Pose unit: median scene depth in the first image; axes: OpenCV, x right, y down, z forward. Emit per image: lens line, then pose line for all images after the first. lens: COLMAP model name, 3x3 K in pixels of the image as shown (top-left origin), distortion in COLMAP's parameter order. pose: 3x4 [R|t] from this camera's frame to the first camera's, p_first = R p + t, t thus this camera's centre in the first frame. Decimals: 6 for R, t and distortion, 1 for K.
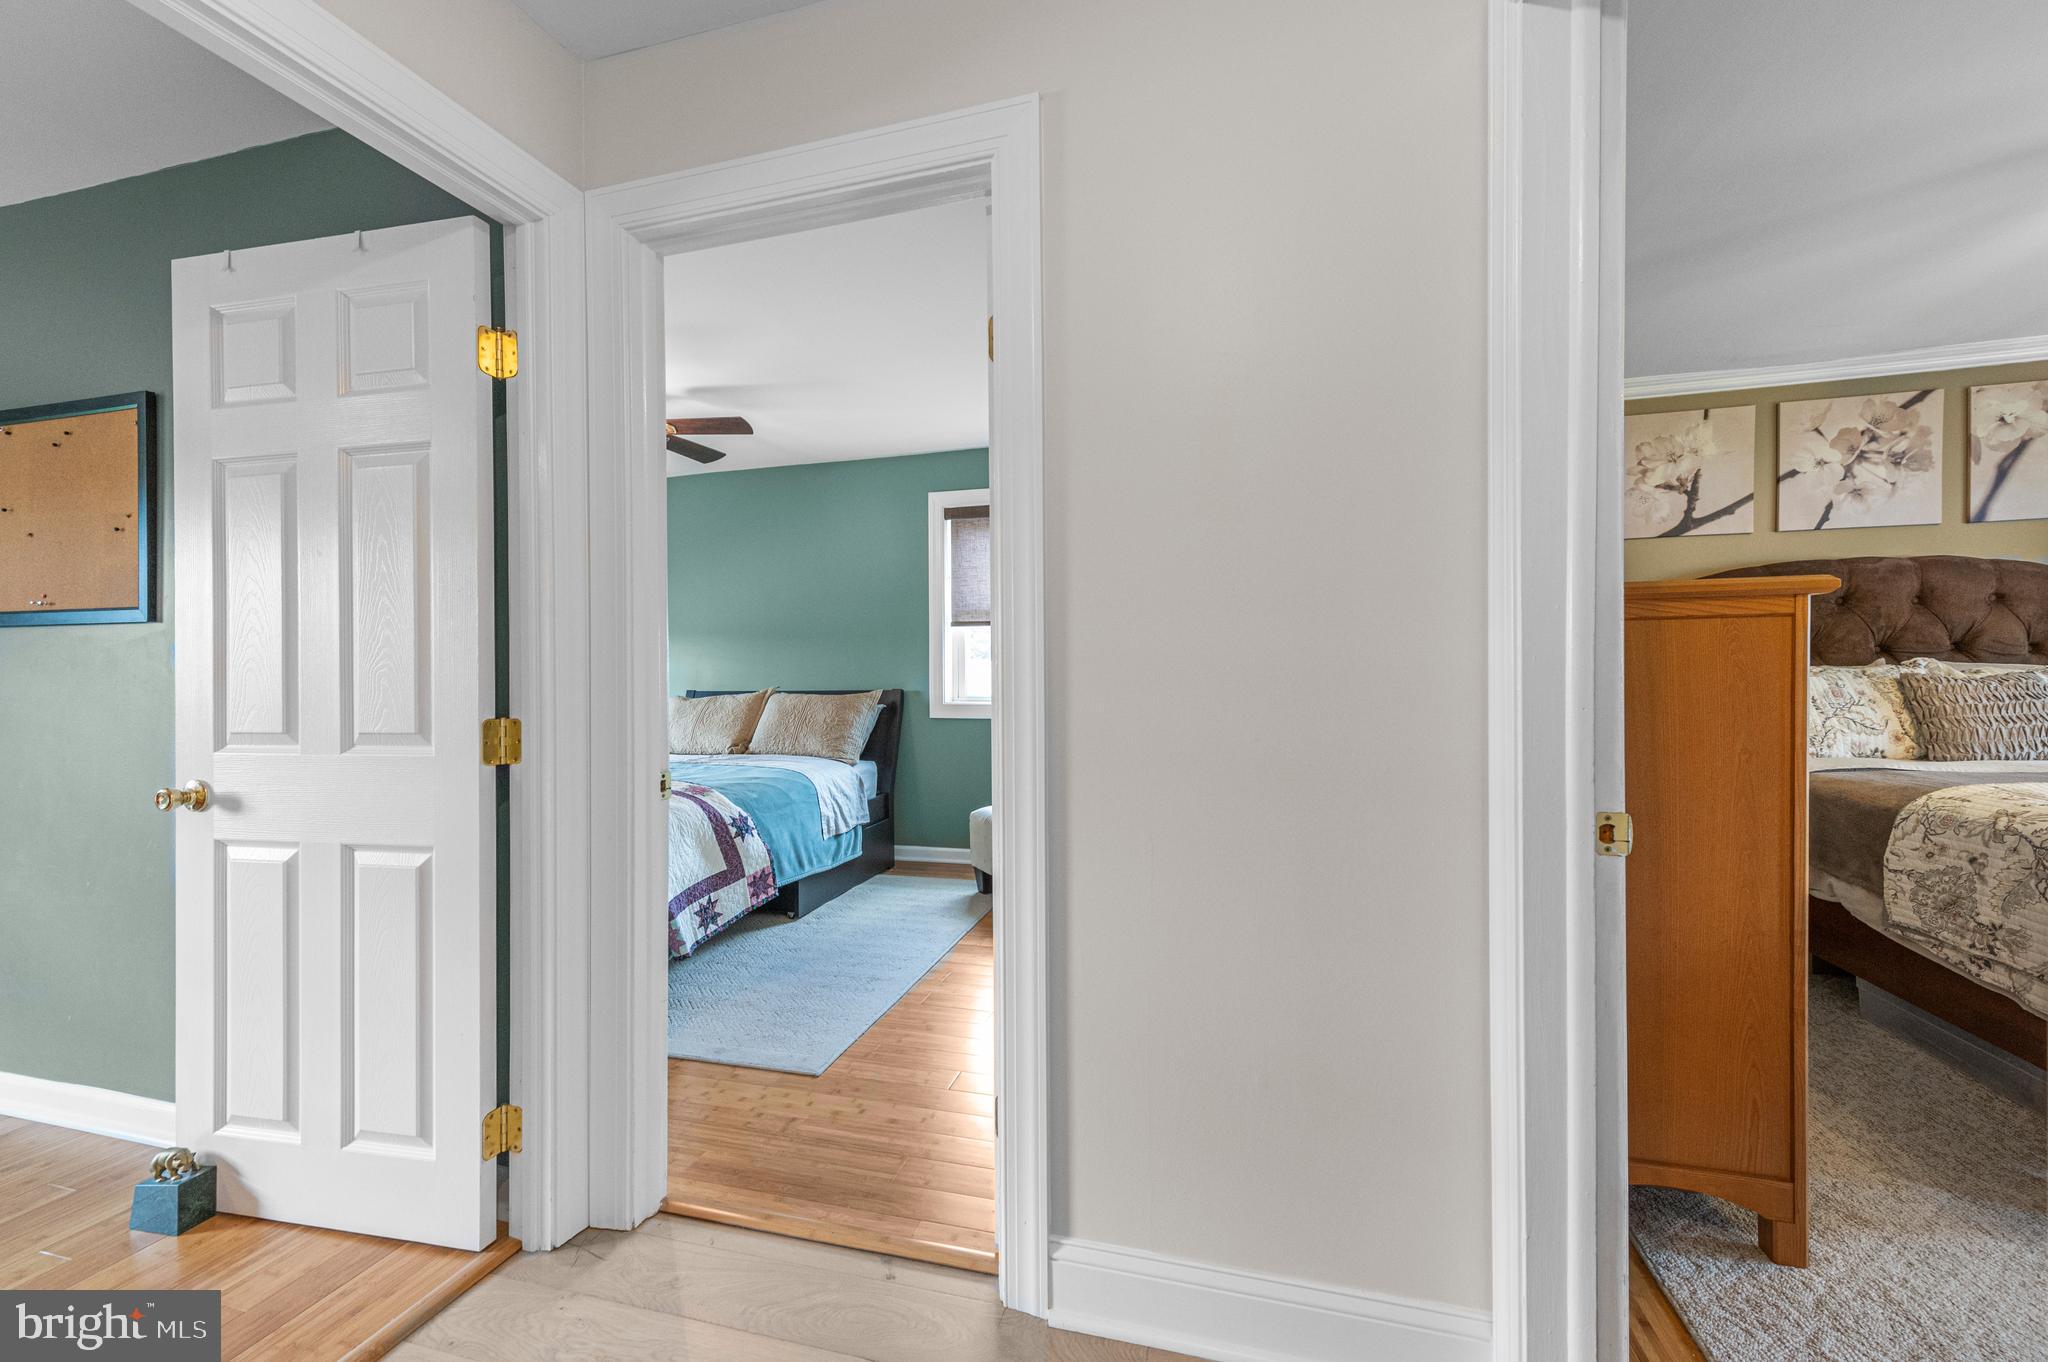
lens RADIAL K [[812.6, 0, 1014.5], [0, 812.6, 682.0], [0, 0, 1]] dist [0.003490, -0.000441]
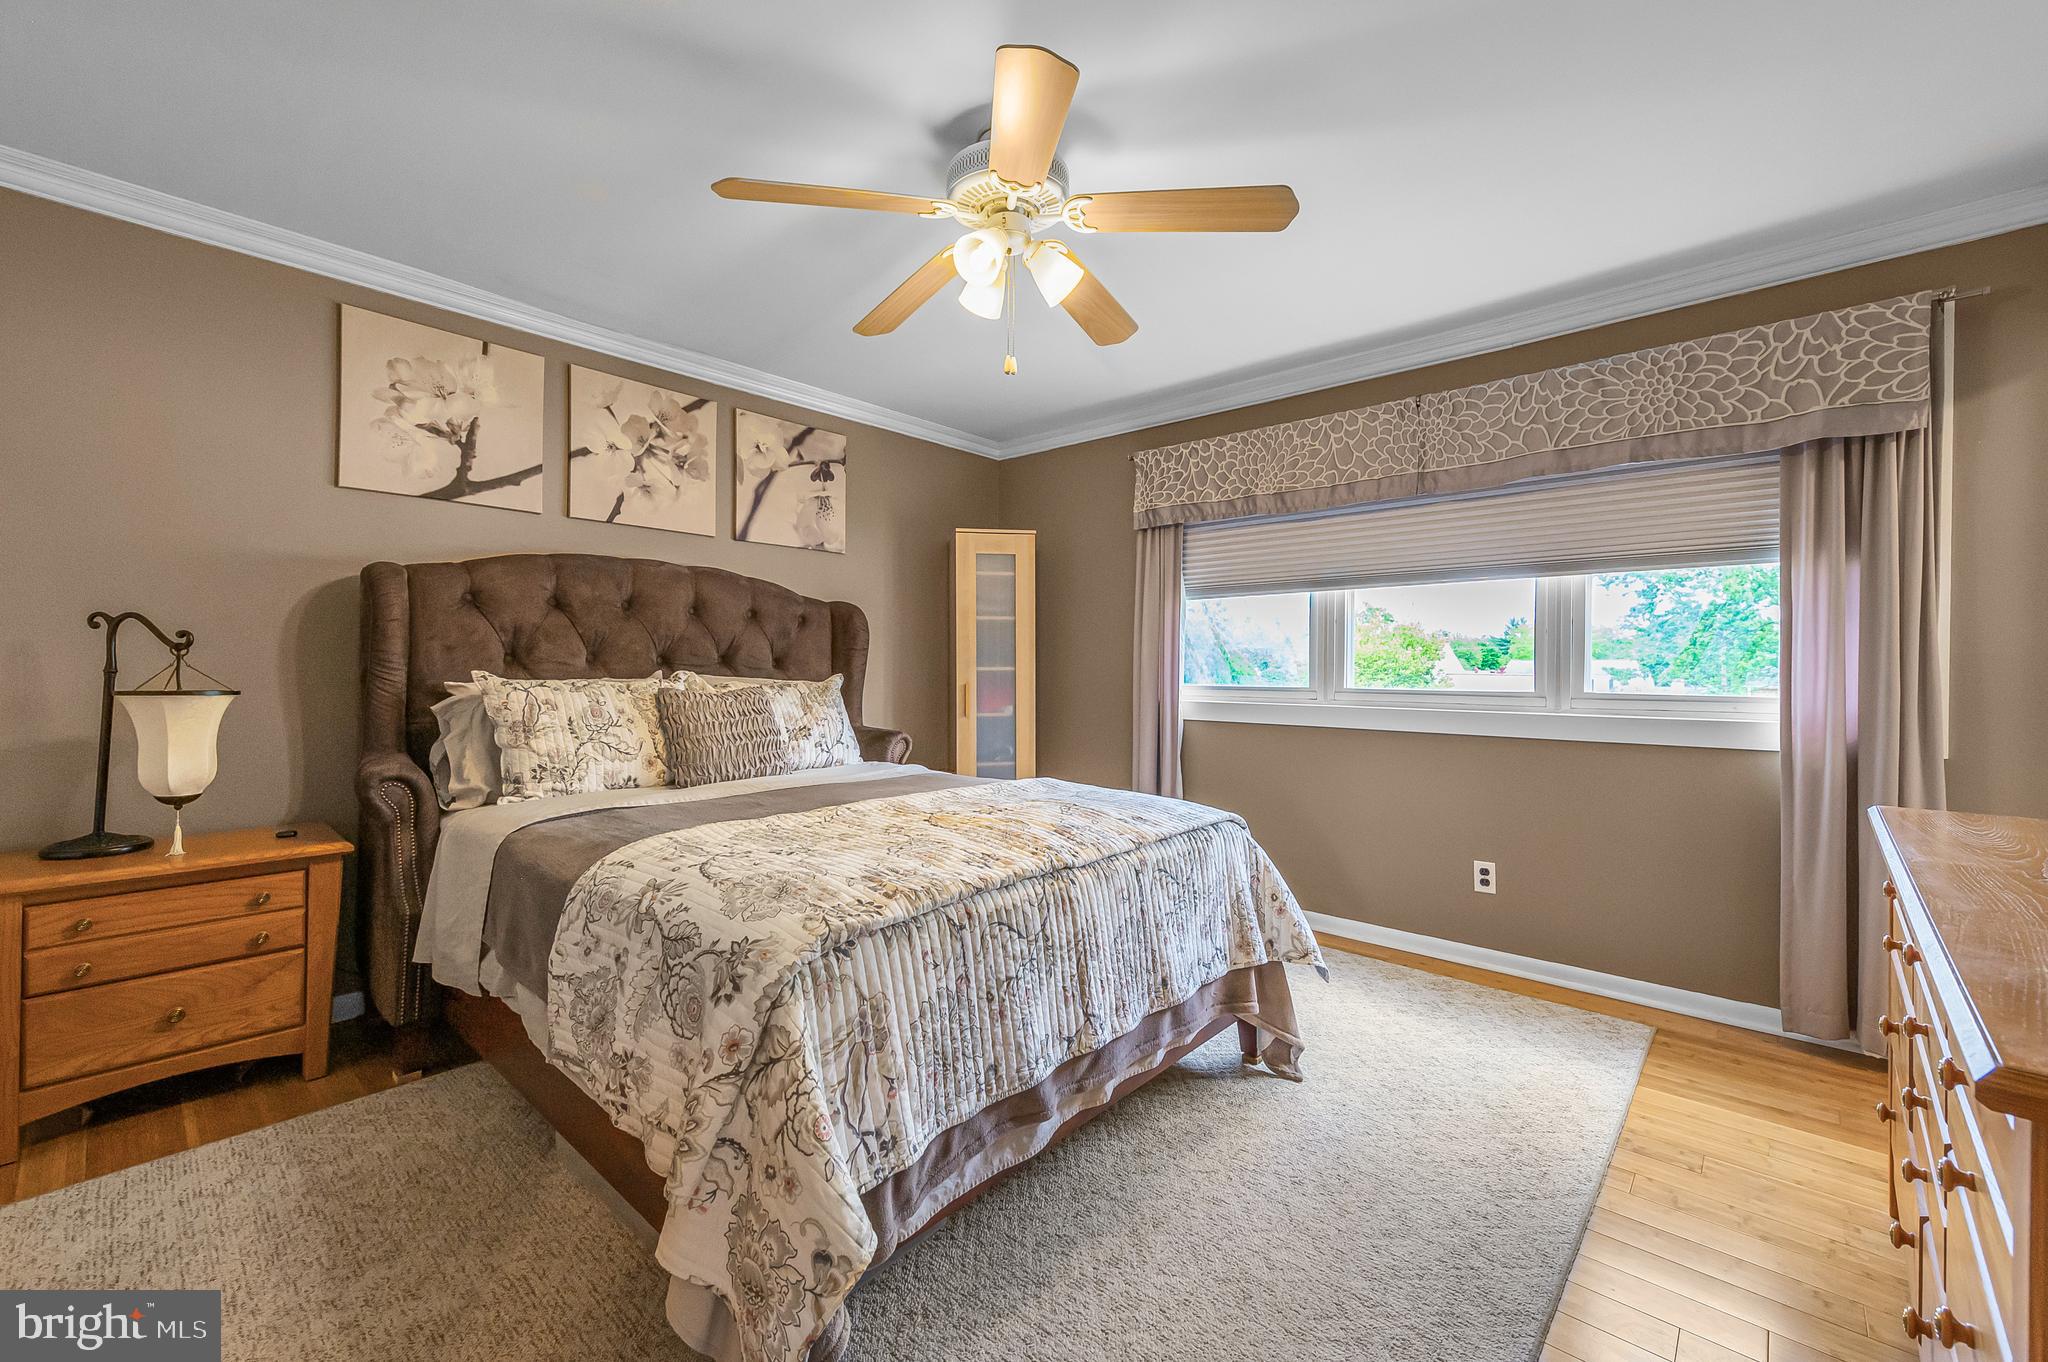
lens RADIAL K [[812.6, 0, 1029.2], [0, 812.6, 692.5], [0, 0, 1]] dist [0.003490, -0.000441]
pose [[0.441385, -0.008873, 0.897274, 0.411971], [-0.002404, 0.999936, 0.011071, -0.014851], [-0.897315, -0.007043, 0.441335, 0.213452]]
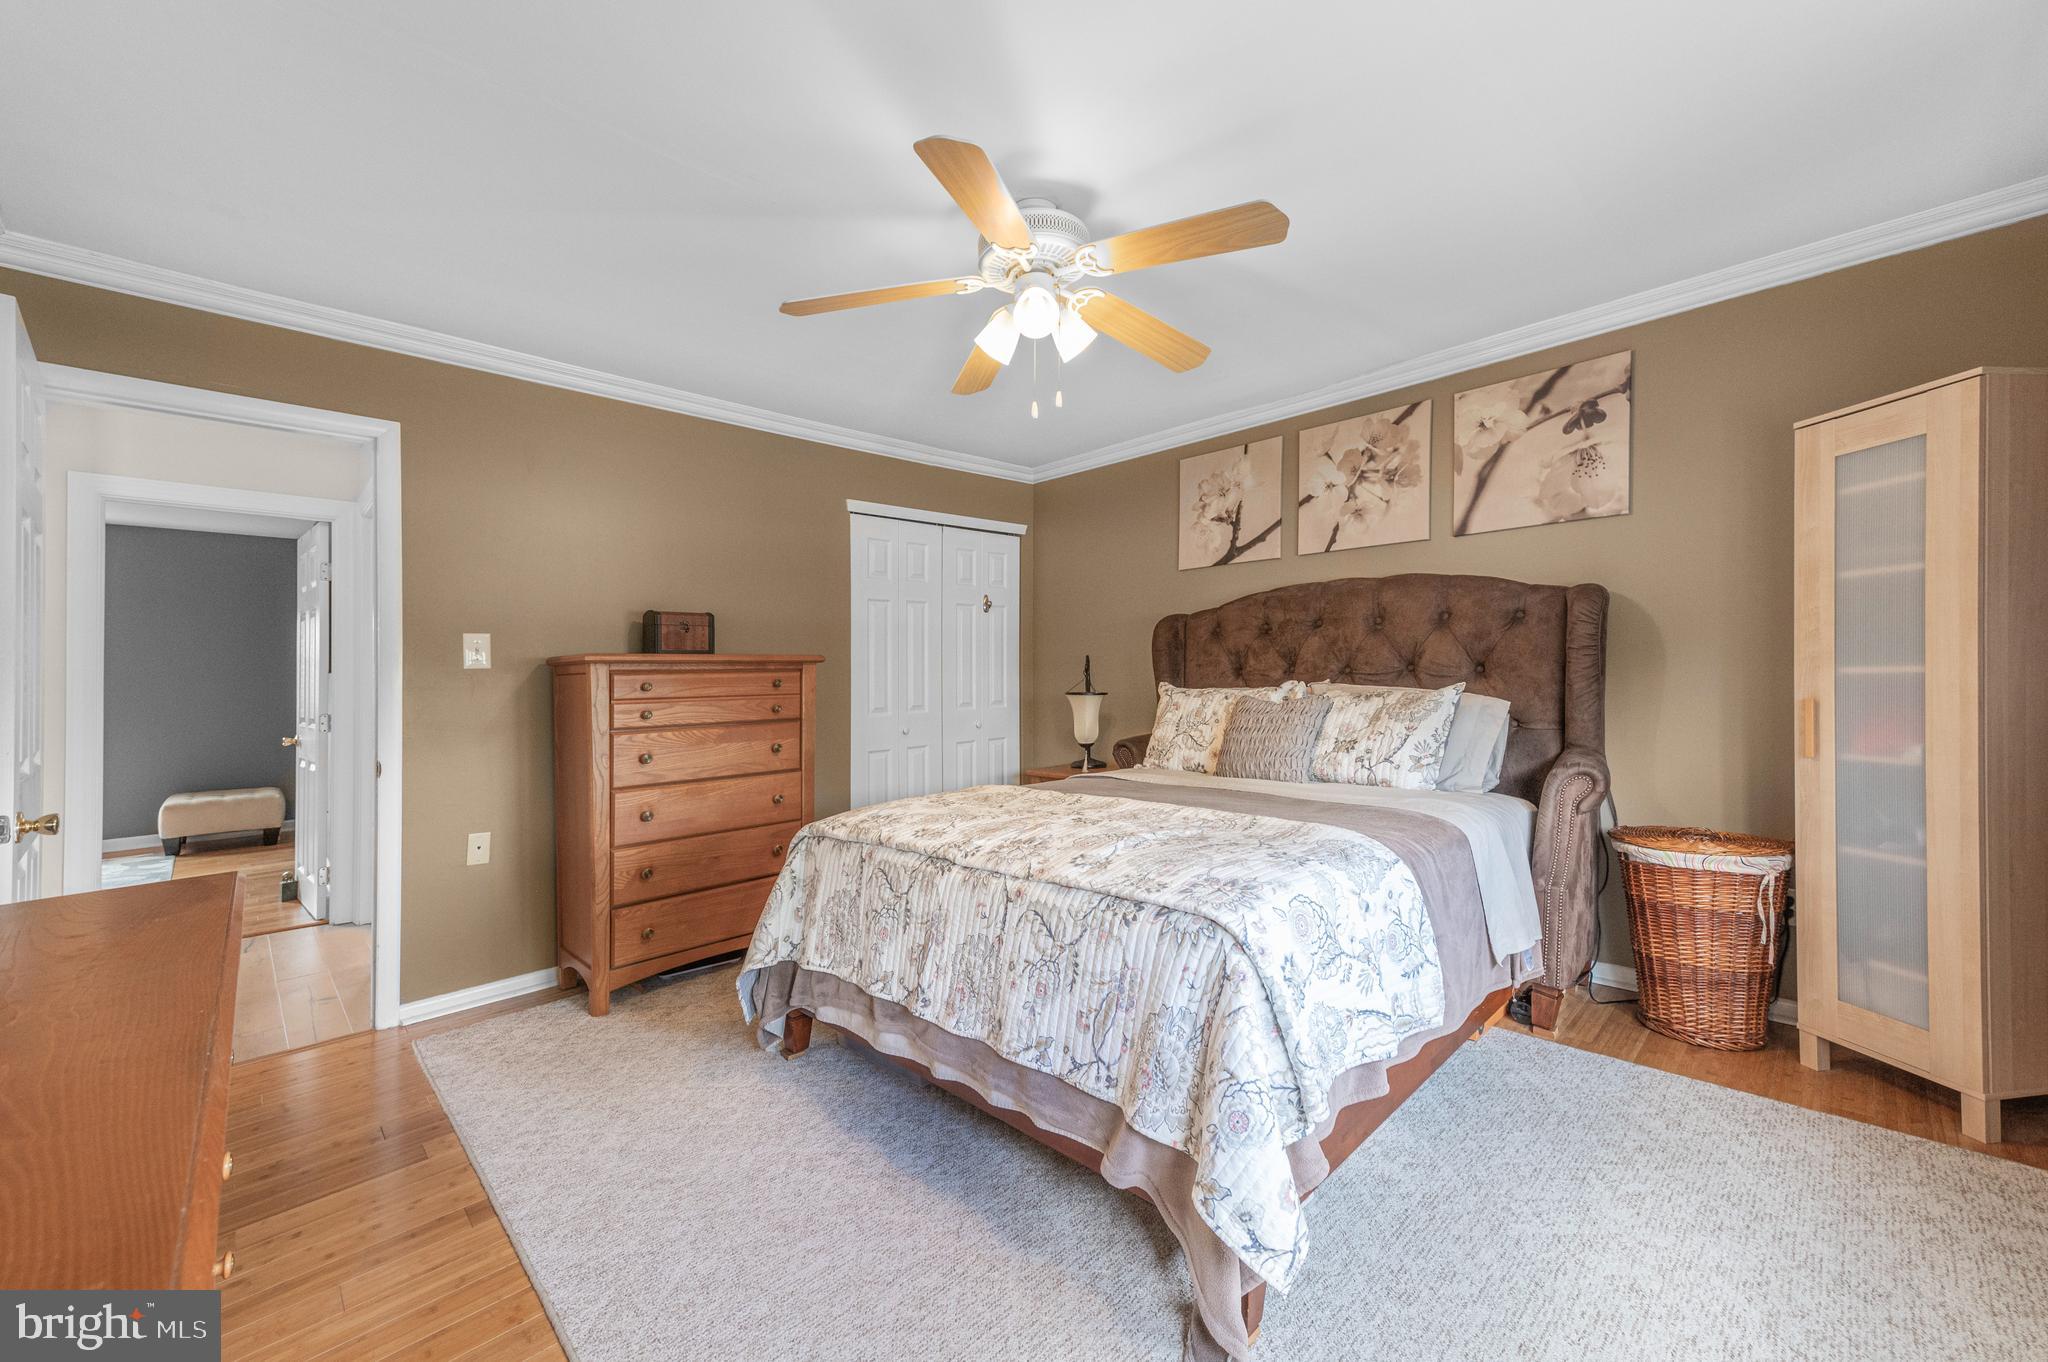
lens RADIAL K [[812.6, 0, 1046.1], [0, 812.6, 670.2], [0, 0, 1]] dist [0.003490, -0.000441]
pose [[0.872992, -0.006451, -0.487692, 1.220417], [0.001864, 0.999949, -0.009890, -0.030591], [0.487731, 0.007725, 0.872960, -0.060653]]
